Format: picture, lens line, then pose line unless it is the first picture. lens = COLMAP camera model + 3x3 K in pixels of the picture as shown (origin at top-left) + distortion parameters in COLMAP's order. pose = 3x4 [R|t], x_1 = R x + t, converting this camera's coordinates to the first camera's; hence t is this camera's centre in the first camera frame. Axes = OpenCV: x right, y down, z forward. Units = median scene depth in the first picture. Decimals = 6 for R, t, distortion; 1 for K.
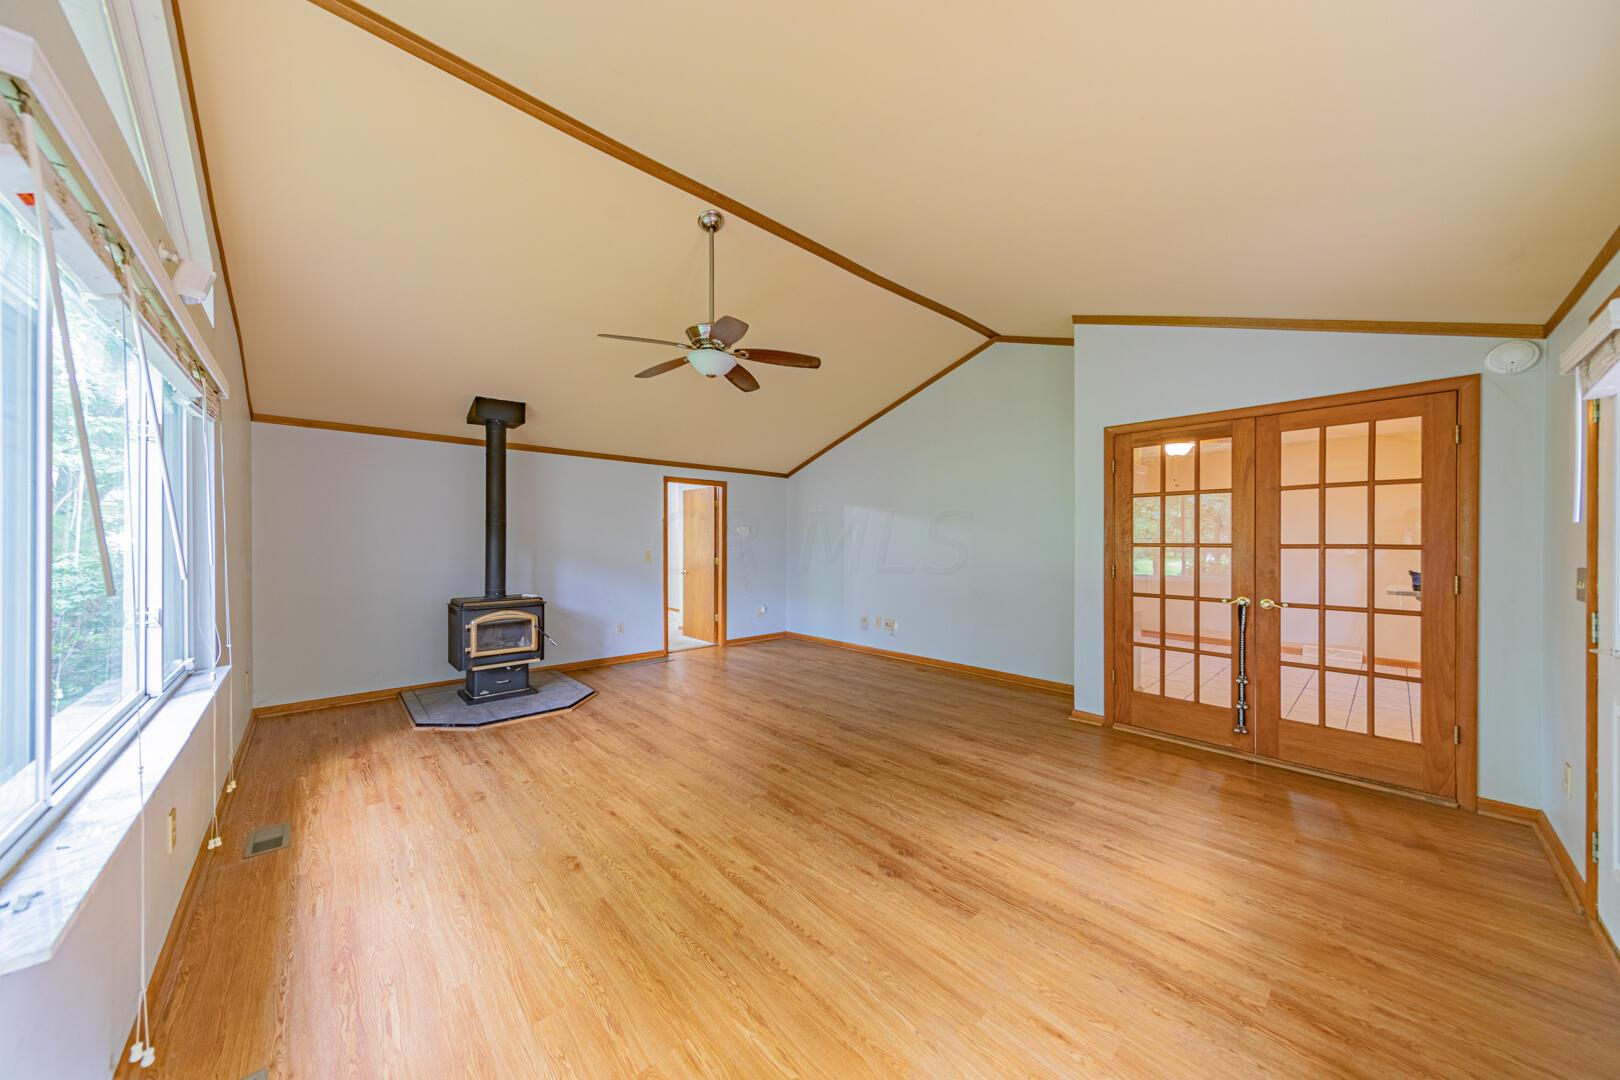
lens RADIAL K [[532.5, 0, 806.2], [0, 532.5, 539.8], [0, 0, 1]] dist [-0.000001, -0.000301]
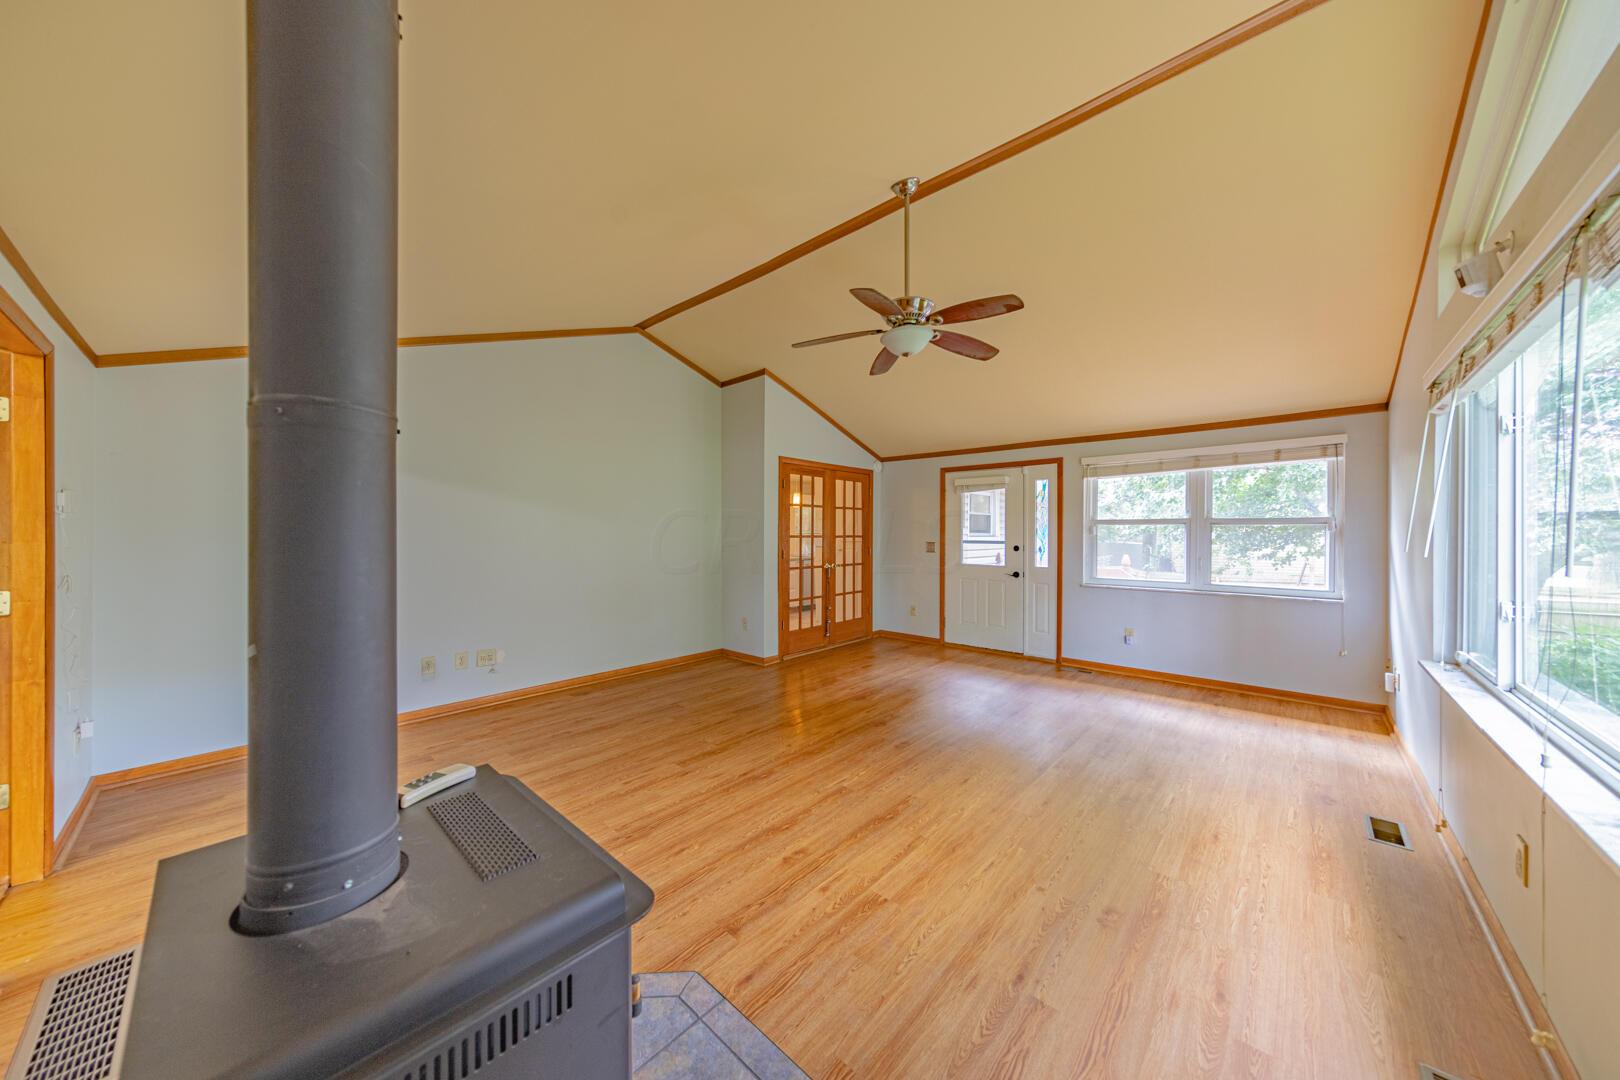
lens RADIAL K [[532.5, 0, 816.9], [0, 532.5, 535.5], [0, 0, 1]] dist [-0.000001, -0.000301]
pose [[-0.091468, -0.003609, 0.995801, -0.973686], [0.000474, 0.999993, 0.003667, 0.000622], [-0.995808, 0.000808, -0.091466, 1.115787]]
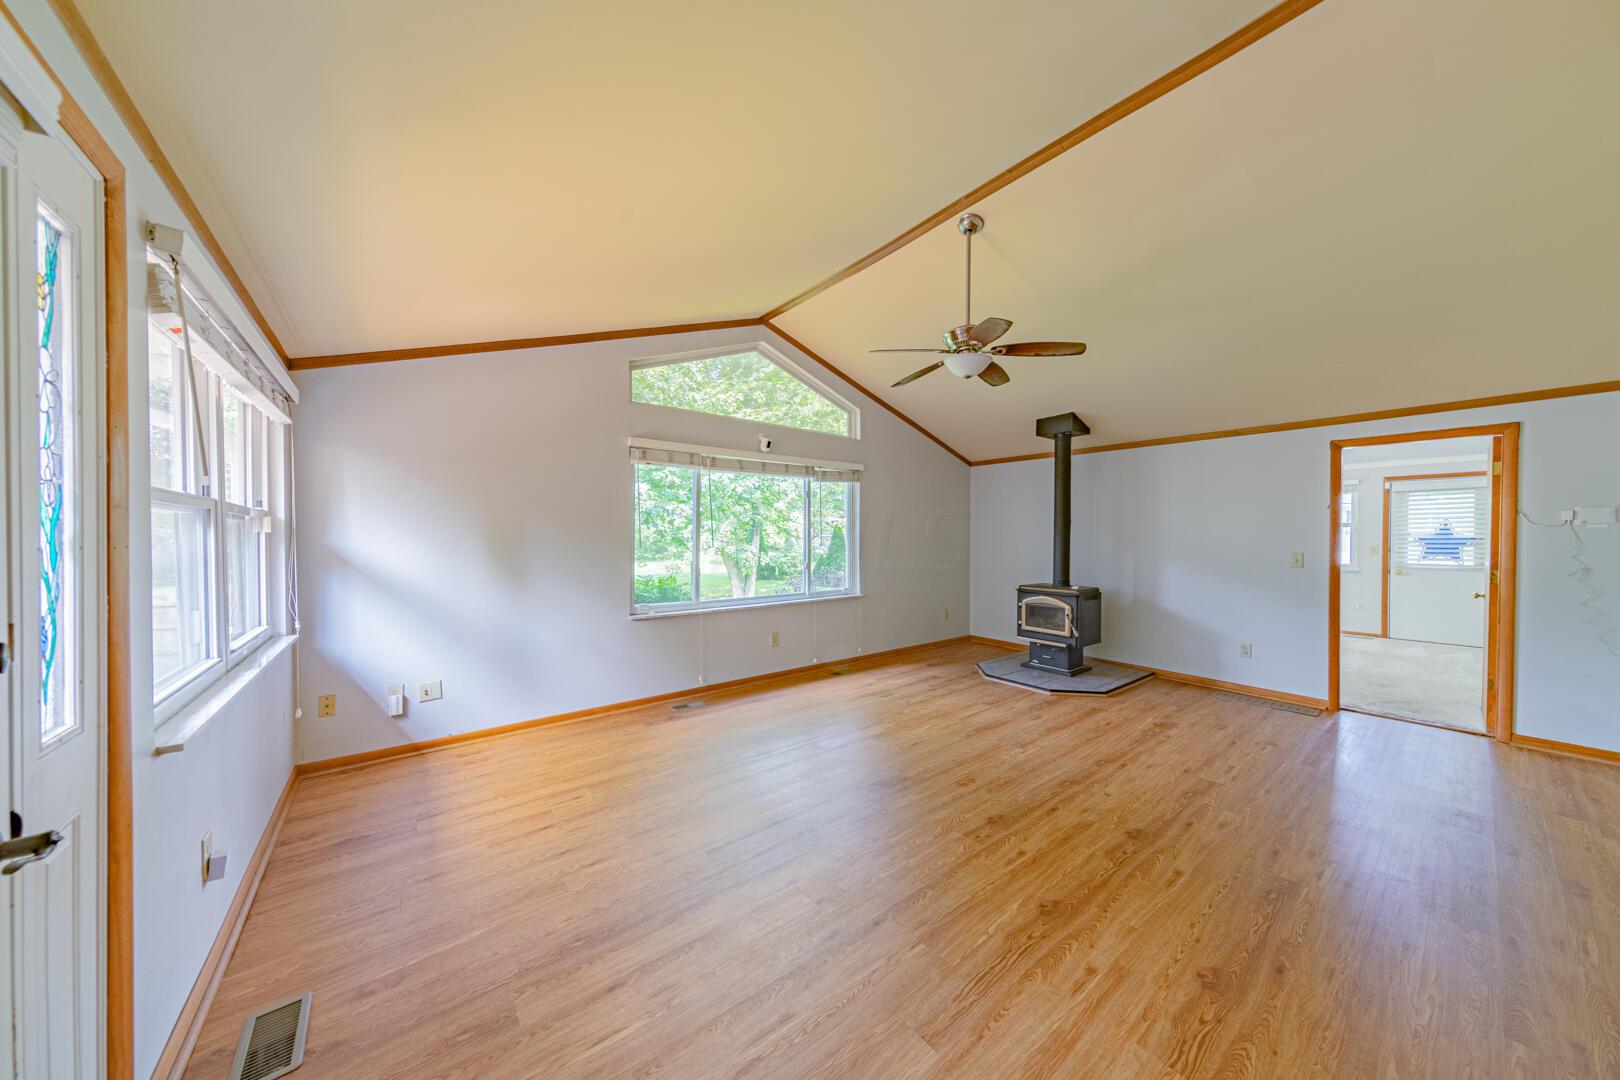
lens RADIAL K [[532.5, 0, 815.8], [0, 532.5, 541.9], [0, 0, 1]] dist [-0.000001, -0.000301]
pose [[-0.069491, 0.014249, -0.997481, 0.781537], [-0.001865, 0.999894, 0.014414, -0.003979], [0.997581, 0.002862, -0.069457, 0.703458]]
